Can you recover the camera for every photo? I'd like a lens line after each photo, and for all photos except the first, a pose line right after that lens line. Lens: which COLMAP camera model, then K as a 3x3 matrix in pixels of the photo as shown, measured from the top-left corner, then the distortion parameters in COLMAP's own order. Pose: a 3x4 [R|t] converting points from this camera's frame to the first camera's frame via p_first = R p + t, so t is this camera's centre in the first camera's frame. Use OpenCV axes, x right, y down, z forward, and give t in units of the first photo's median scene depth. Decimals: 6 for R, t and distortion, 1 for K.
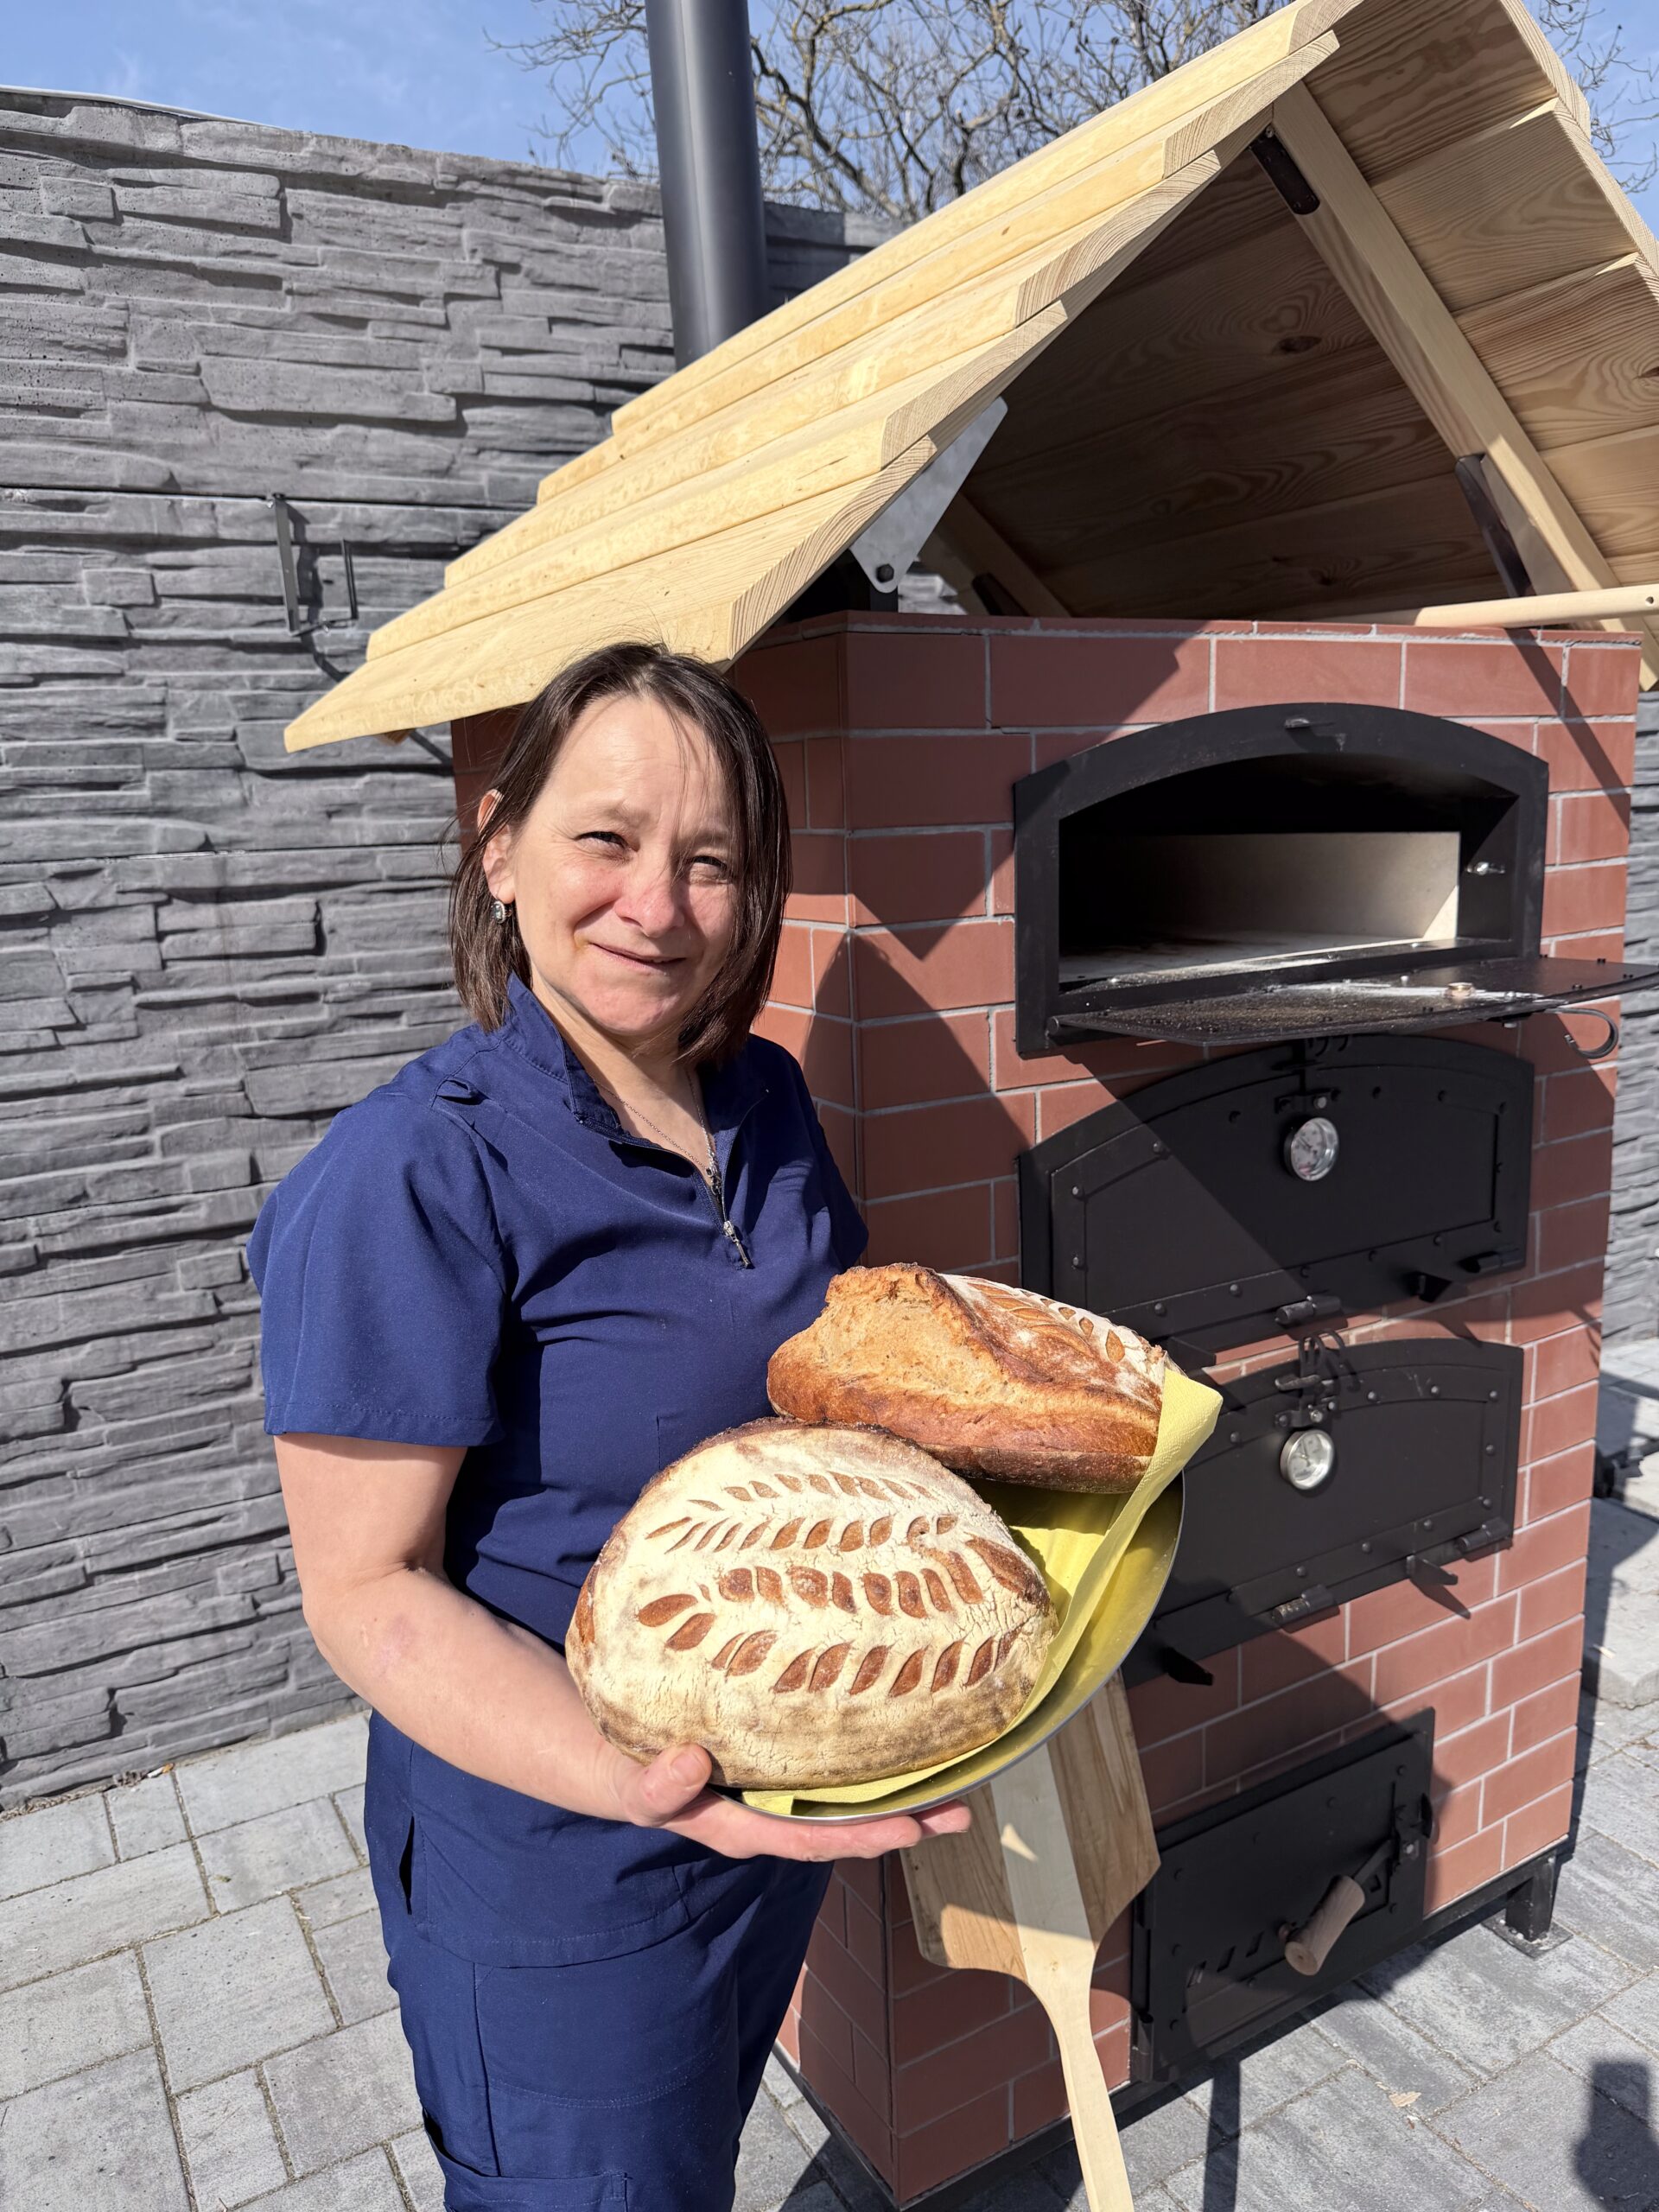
lens RADIAL K [[1569.4, 0, 829.5], [0, 1569.4, 1106.0], [0, 0, 1]] dist [-0.007725, -0.002738]
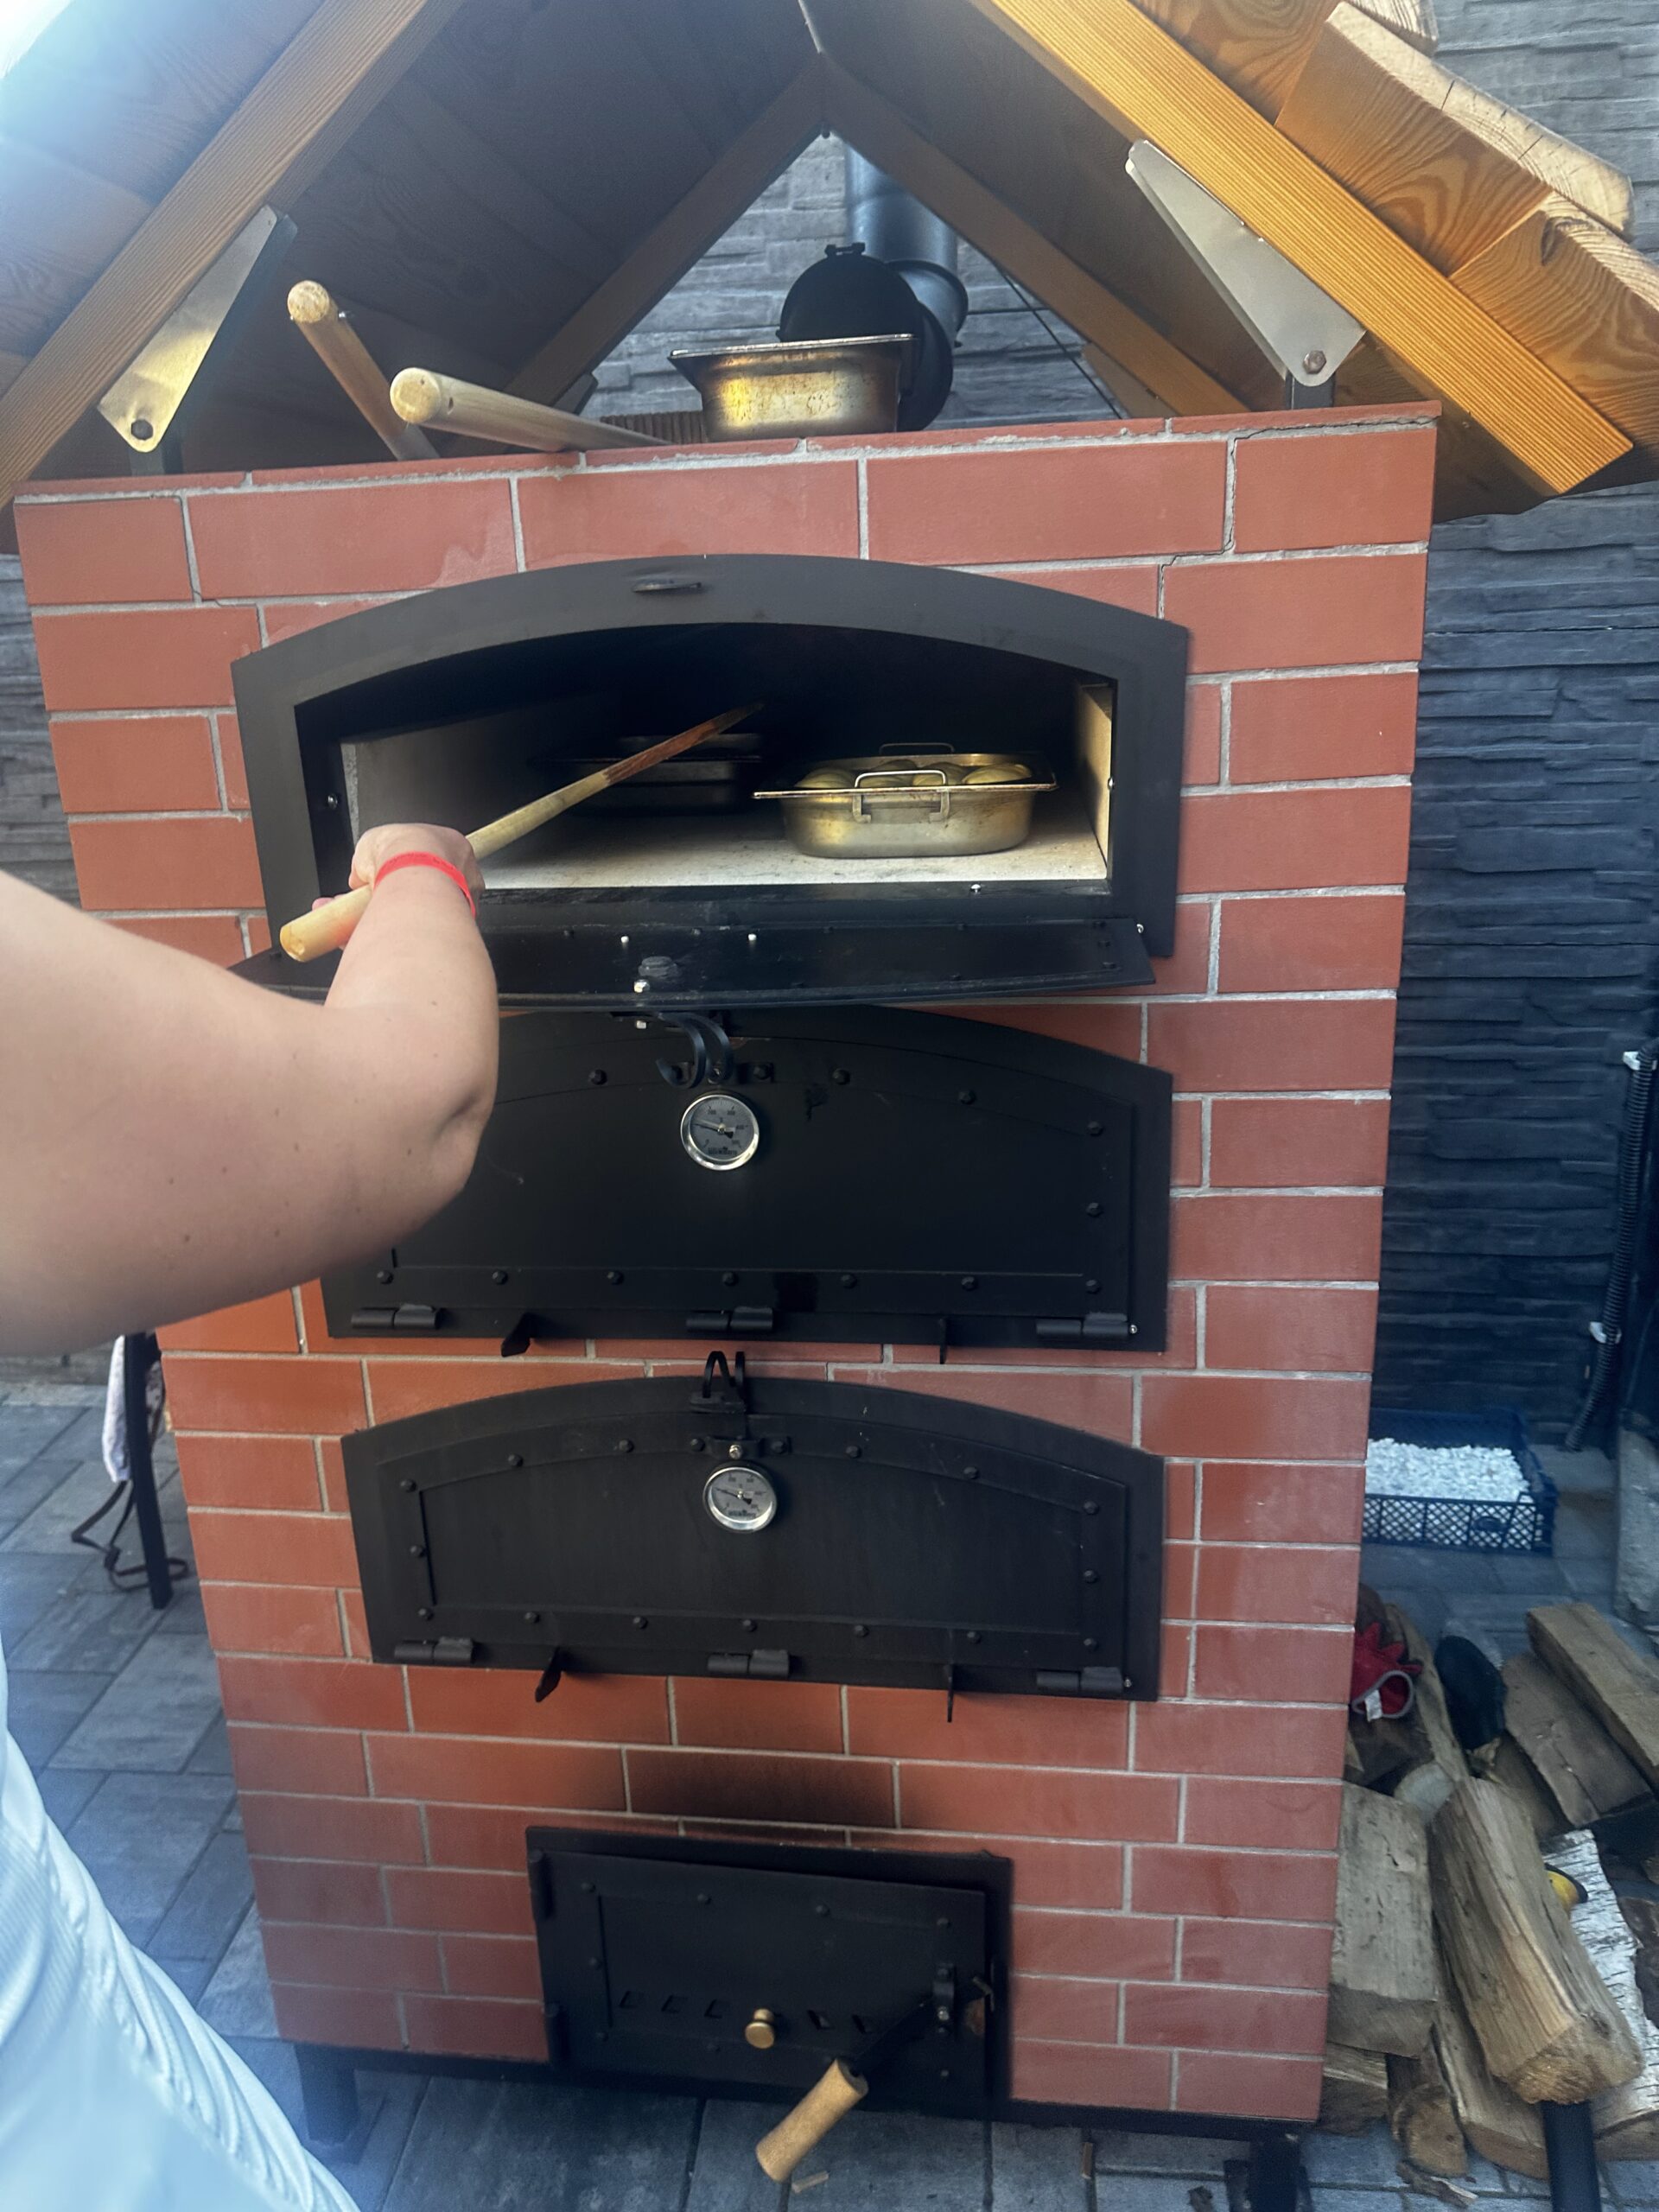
lens RADIAL K [[1558.8, 0, 829.5], [0, 1558.8, 1106.0], [0, 0, 1]] dist [-0.001205, -0.000075]
pose [[0.801719, 0.179802, -0.570015, 0.797362], [-0.113846, 0.982158, 0.149683, -0.108773], [0.586759, -0.055109, 0.807885, 0.390900]]
